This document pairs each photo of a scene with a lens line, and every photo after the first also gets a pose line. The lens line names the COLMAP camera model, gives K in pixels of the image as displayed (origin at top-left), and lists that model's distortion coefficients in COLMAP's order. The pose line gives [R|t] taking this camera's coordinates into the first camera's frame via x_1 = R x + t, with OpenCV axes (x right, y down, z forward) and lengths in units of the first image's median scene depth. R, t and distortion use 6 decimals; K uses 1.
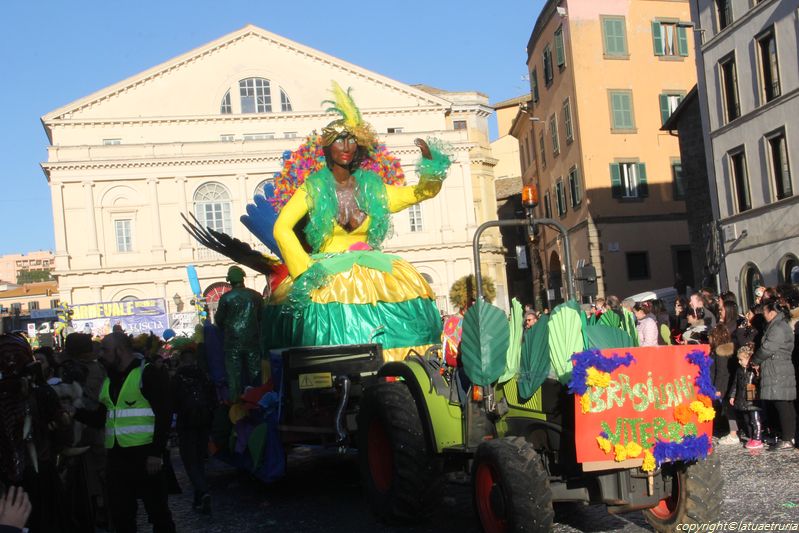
lens RADIAL K [[898.4, 0, 402.6], [0, 898.4, 271.4], [0, 0, 1]] dist [0.041838, 0.000000]
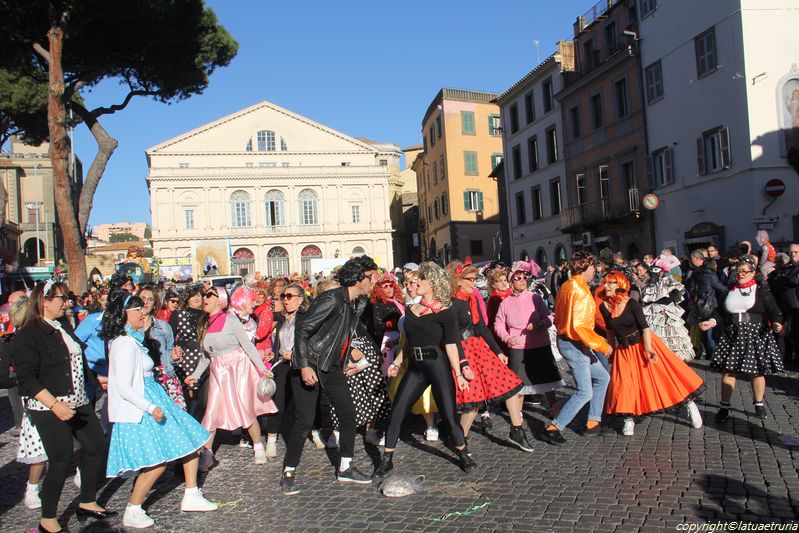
lens RADIAL K [[805.4, 0, 414.9], [0, 805.4, 251.7], [0, 0, 1]] dist [0.049506, 0.000000]
pose [[0.995465, 0.037801, 0.087301, -0.006753], [-0.040000, 0.998921, 0.023578, -0.031593], [-0.086315, -0.026963, 0.995903, -0.613323]]
